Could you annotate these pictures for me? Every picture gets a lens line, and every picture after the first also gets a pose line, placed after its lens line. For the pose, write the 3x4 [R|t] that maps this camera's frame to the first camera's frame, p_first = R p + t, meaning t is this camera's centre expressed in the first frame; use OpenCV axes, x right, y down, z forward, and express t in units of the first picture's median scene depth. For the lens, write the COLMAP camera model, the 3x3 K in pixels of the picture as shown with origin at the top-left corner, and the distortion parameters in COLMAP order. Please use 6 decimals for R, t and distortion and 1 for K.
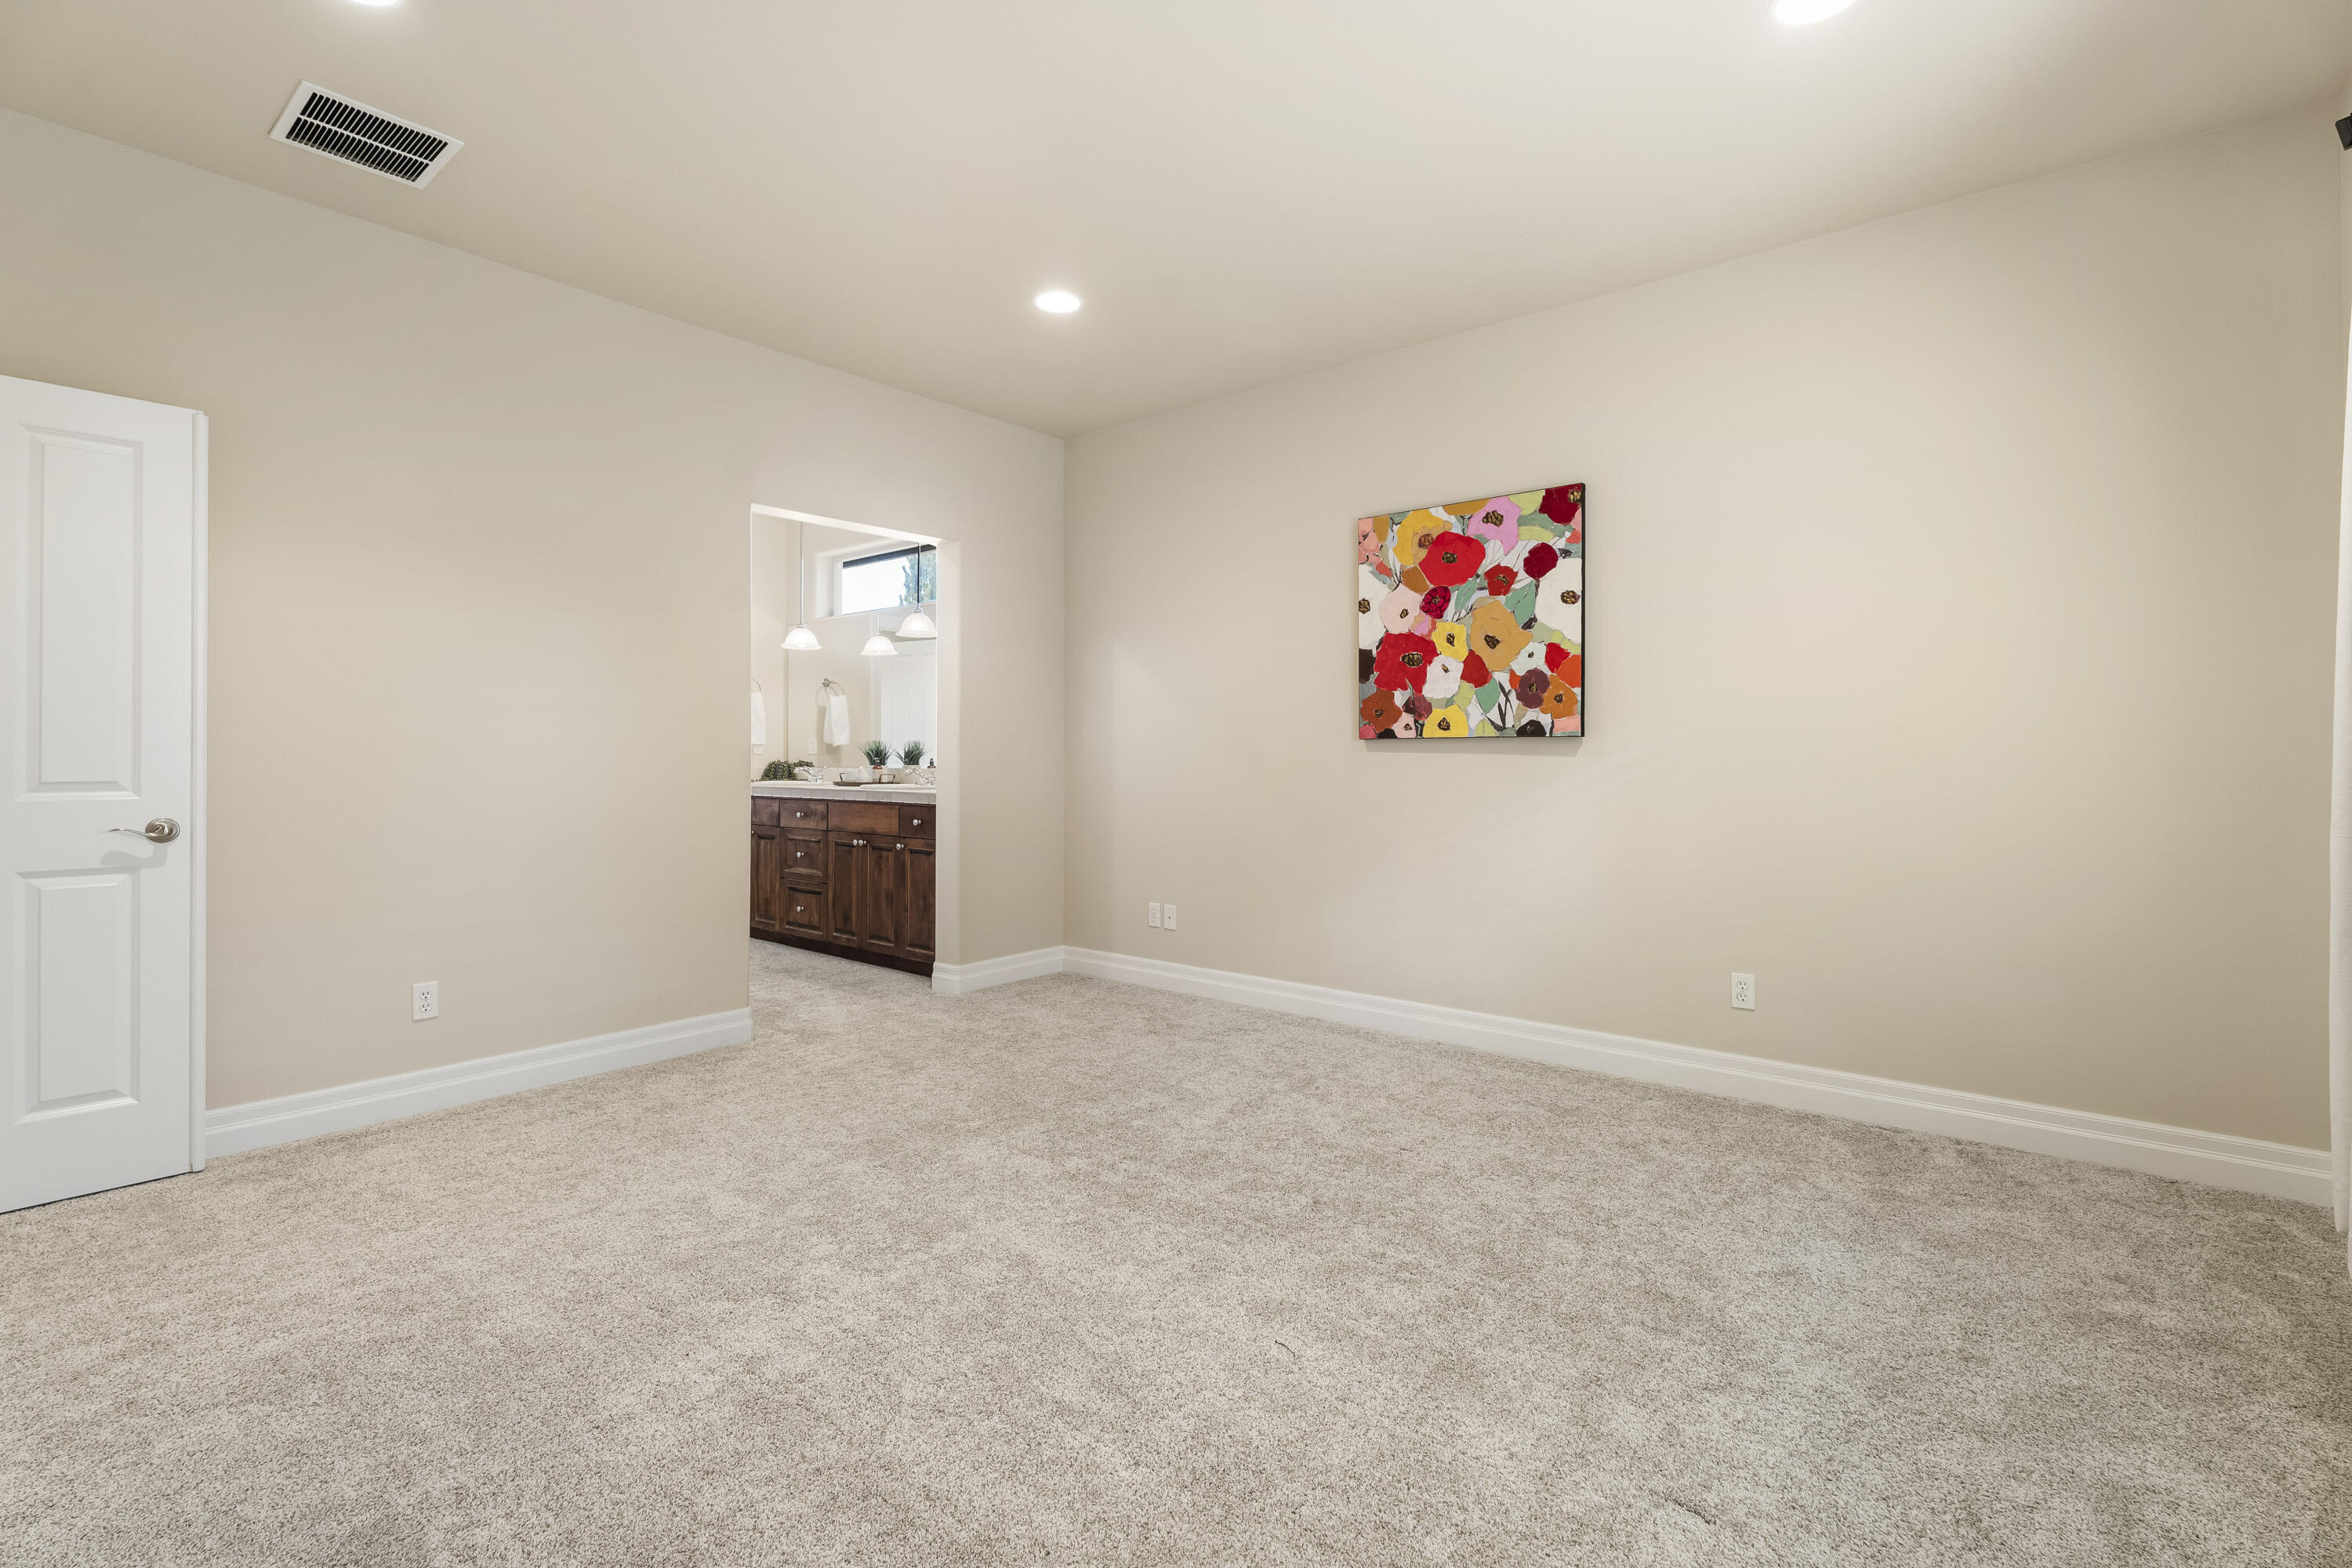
lens RADIAL K [[1074.6, 0, 1182.7], [0, 1074.6, 770.9], [0, 0, 1]] dist [0.005006, -0.001579]
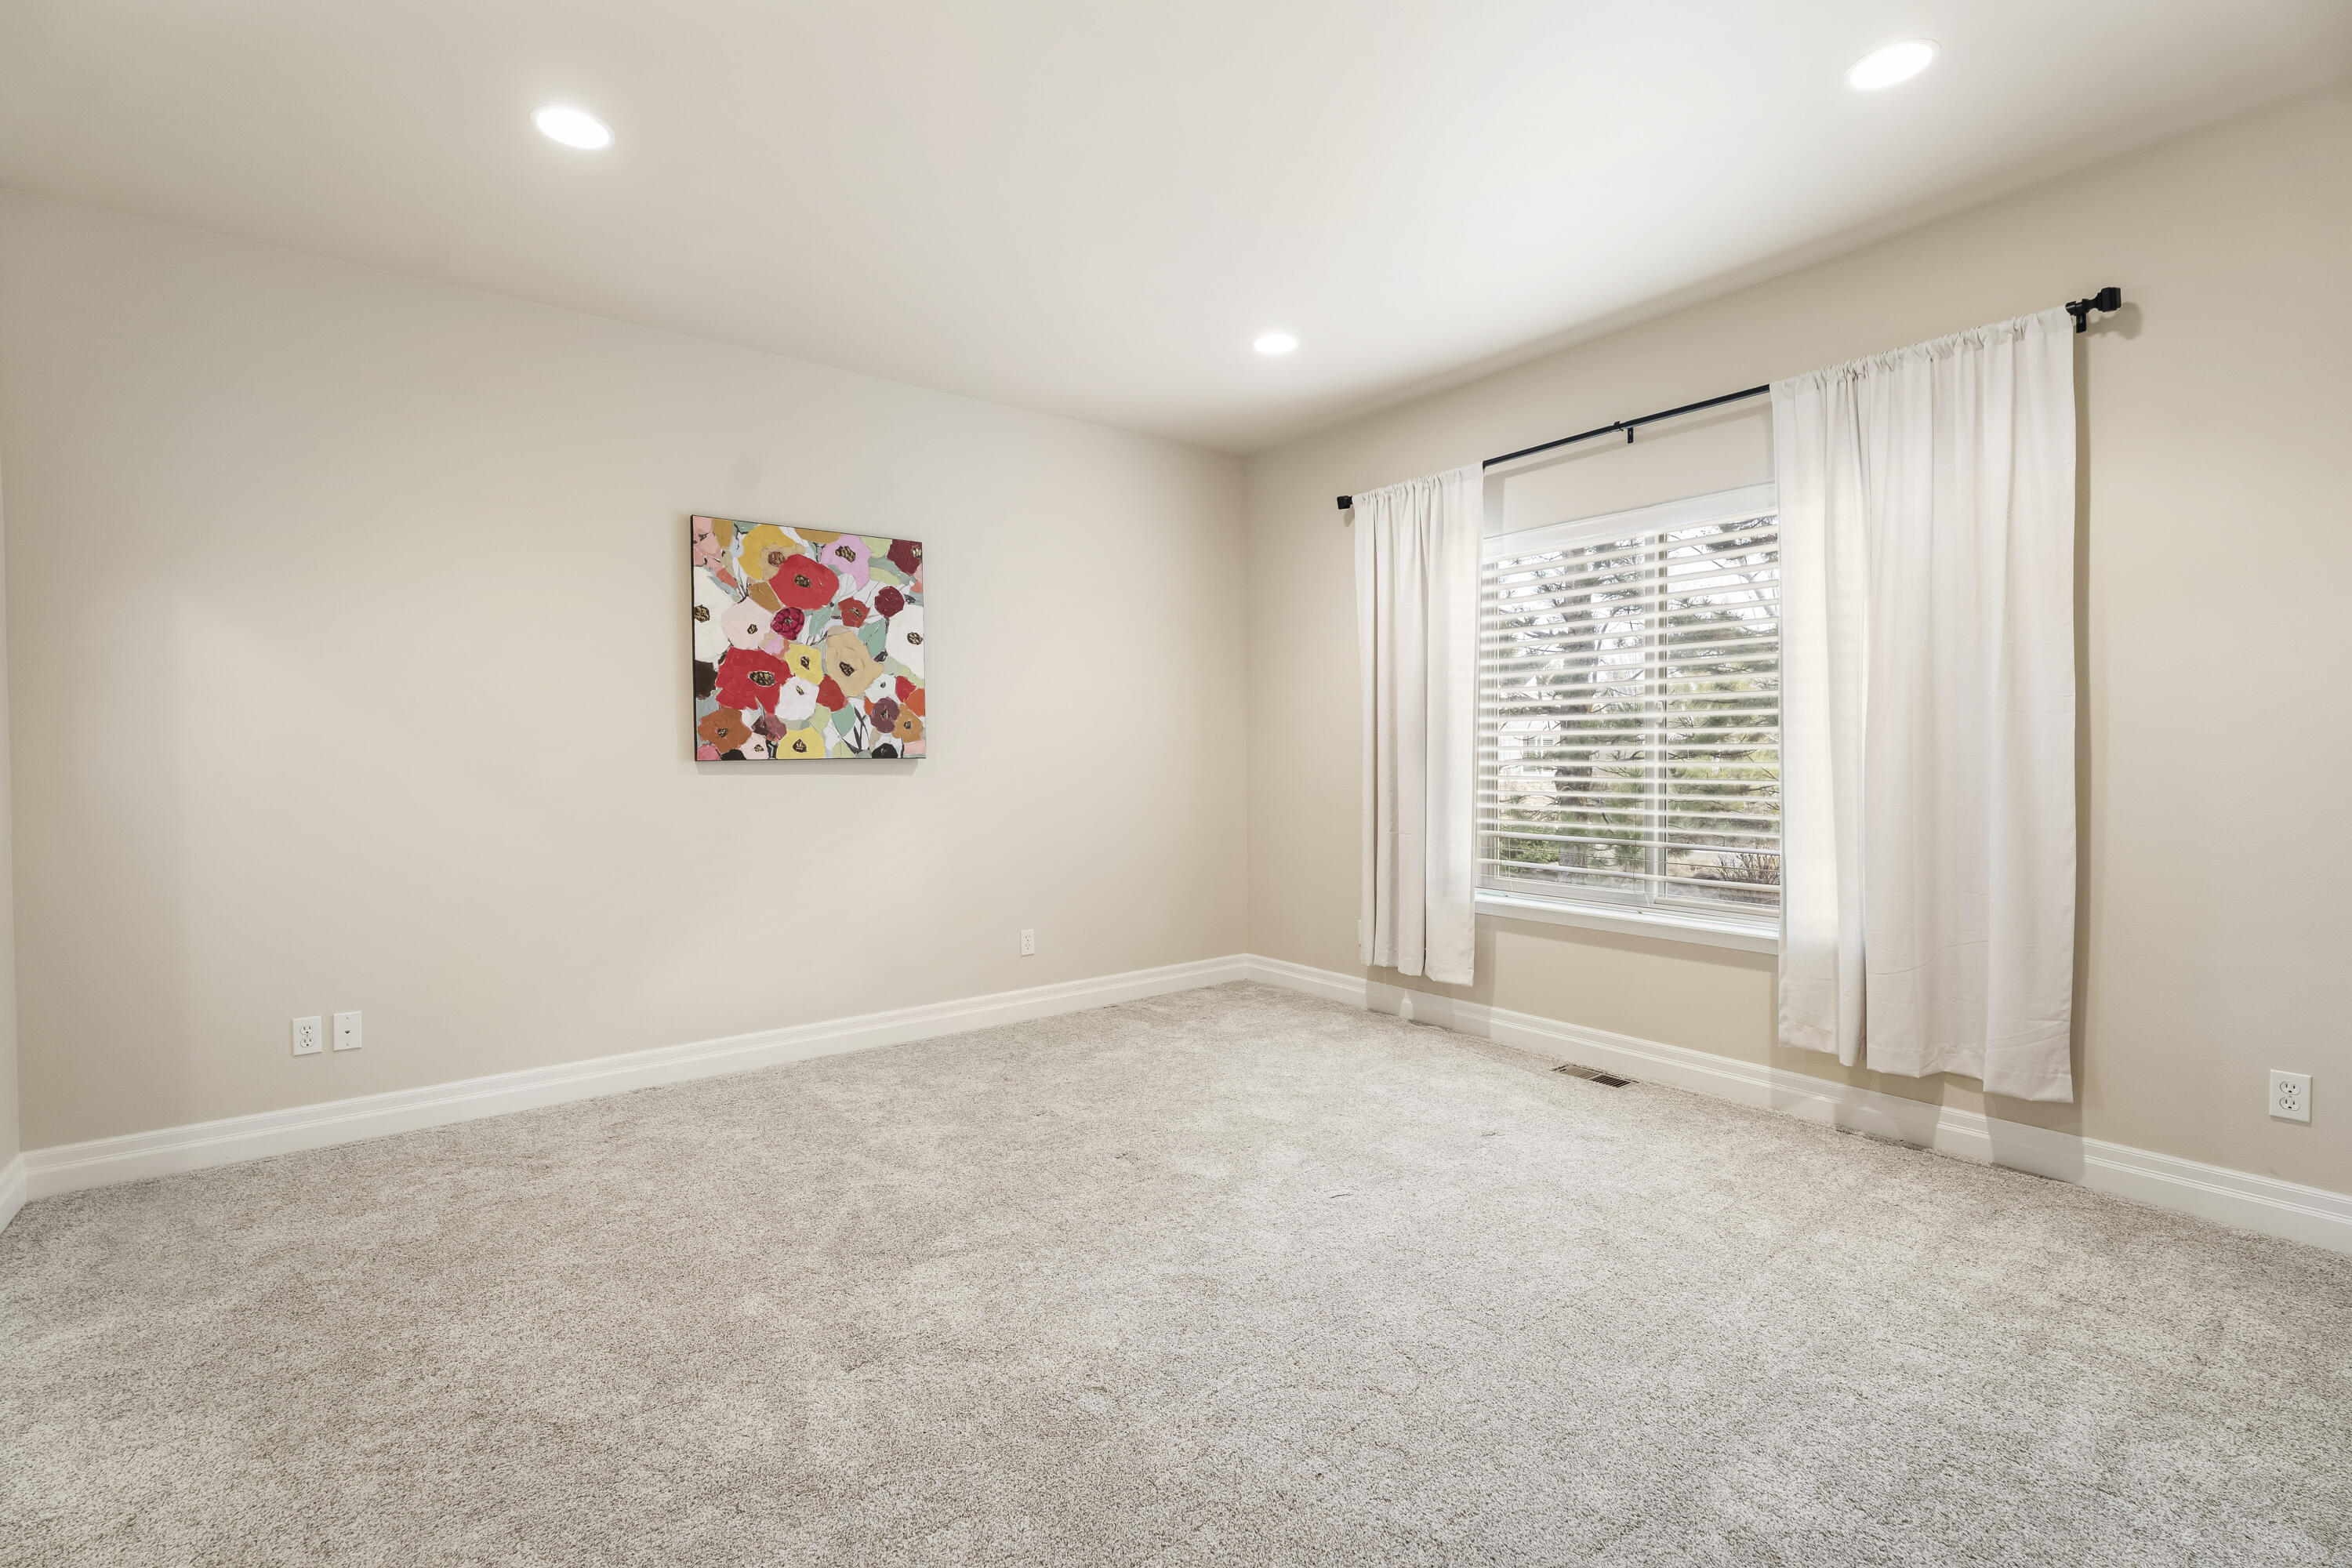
lens RADIAL K [[1074.6, 0, 1175.2], [0, 1074.6, 783.3], [0, 0, 1]] dist [0.005006, -0.001579]
pose [[0.220156, -0.034502, 0.974854, -0.665717], [0.018625, 0.999341, 0.031163, -0.033403], [-0.975287, 0.011296, 0.220654, 0.437116]]
